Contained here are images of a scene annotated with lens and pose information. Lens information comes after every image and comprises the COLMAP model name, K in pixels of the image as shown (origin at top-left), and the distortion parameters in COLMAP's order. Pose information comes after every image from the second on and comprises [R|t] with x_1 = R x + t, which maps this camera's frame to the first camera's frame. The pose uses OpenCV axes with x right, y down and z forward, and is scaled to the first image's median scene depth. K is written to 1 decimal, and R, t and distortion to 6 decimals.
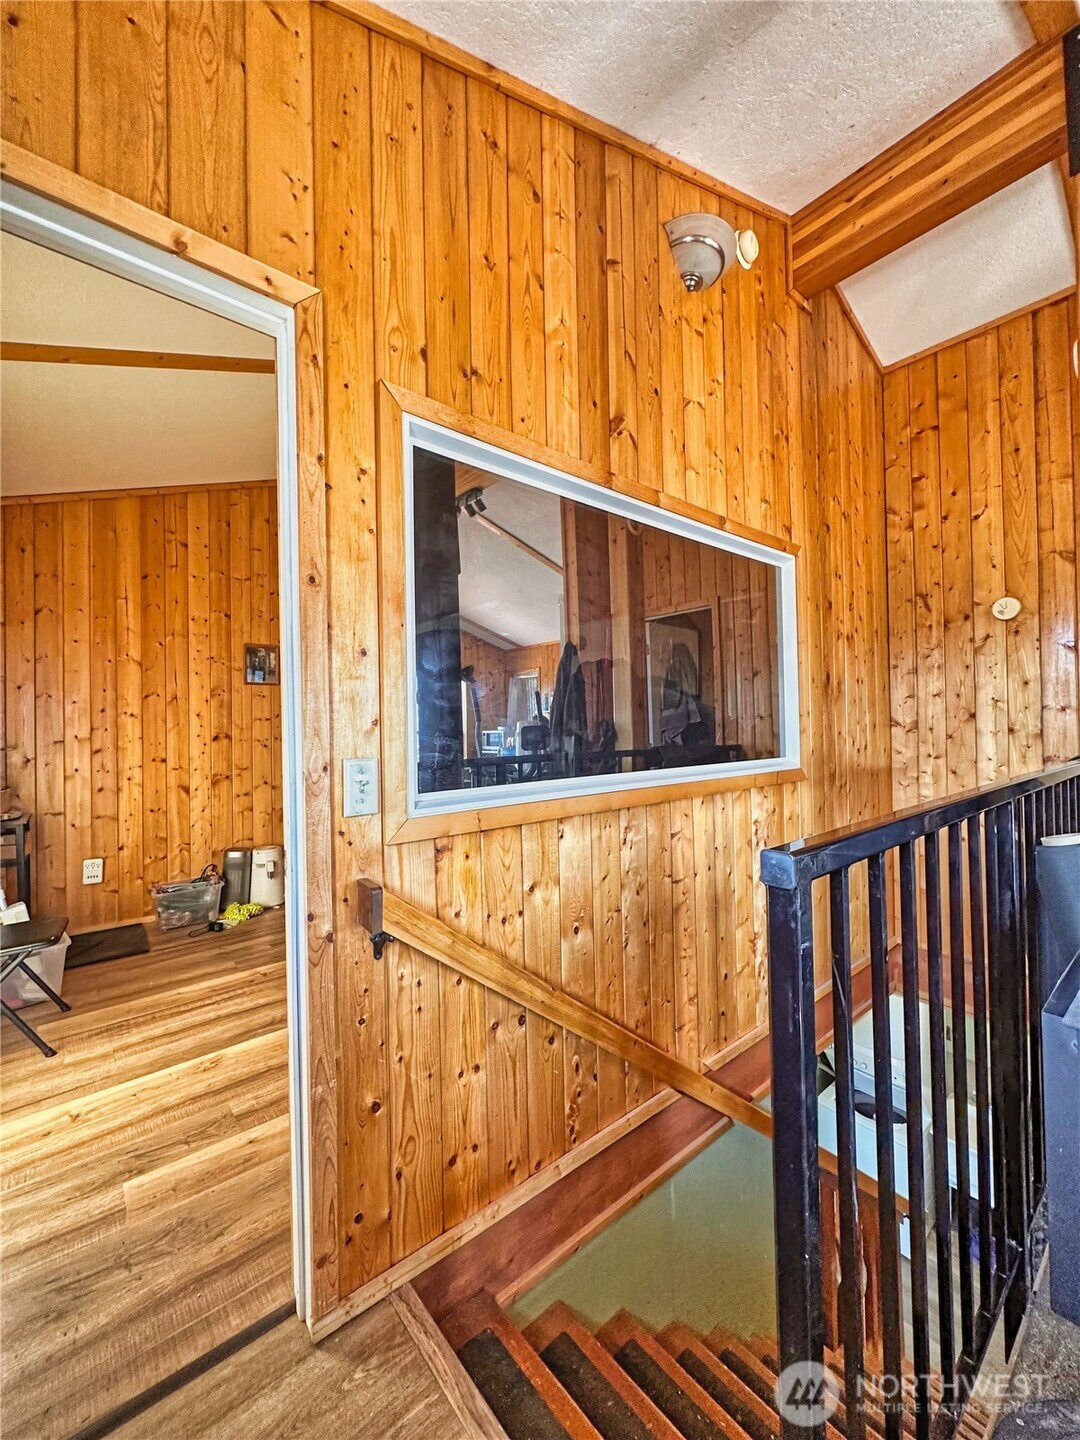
lens RADIAL K [[575.3, 0, 543.6], [0, 575.3, 720.3], [0, 0, 1]] dist [-0.003254, 0.001633]
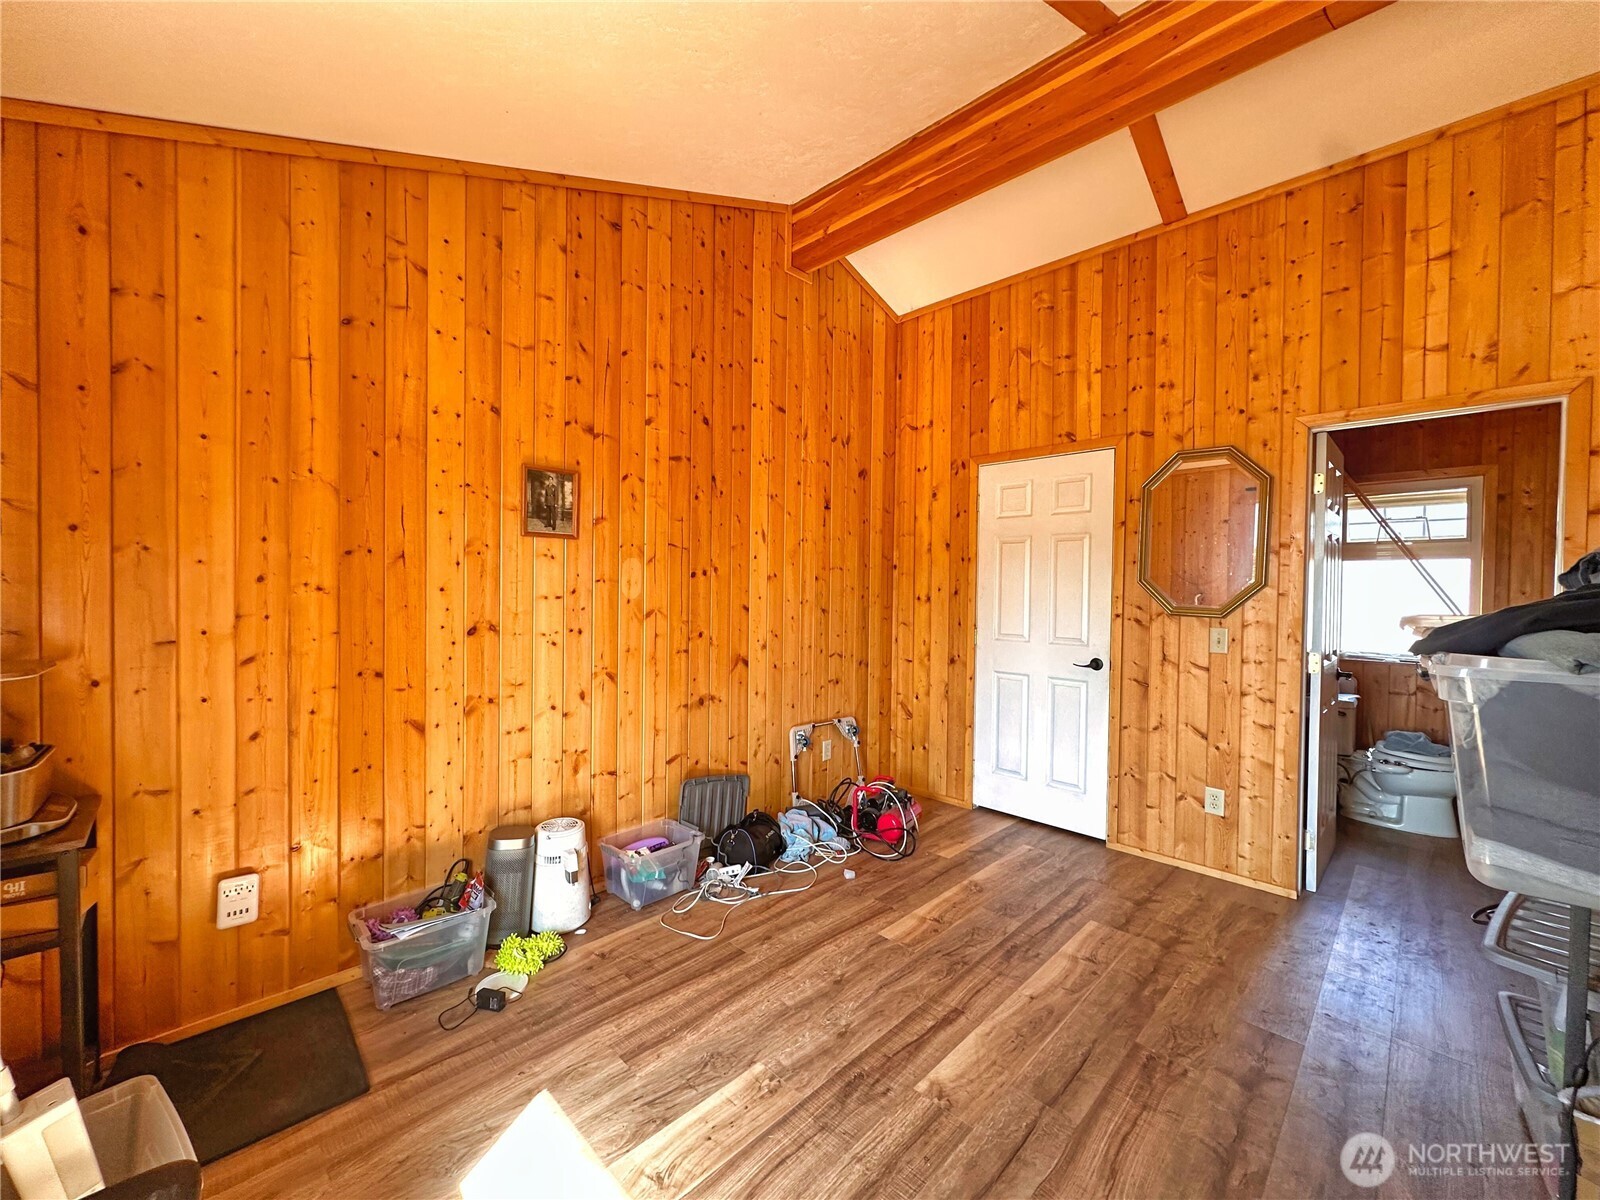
lens RADIAL K [[639.2, 0, 800.6], [0, 639.2, 597.1], [0, 0, 1]] dist [-0.003254, 0.001633]
pose [[0.995752, 0.022281, 0.089344, -0.321906], [-0.024184, 0.999502, 0.020278, -0.022587], [-0.088848, -0.022353, 0.995794, 0.373221]]
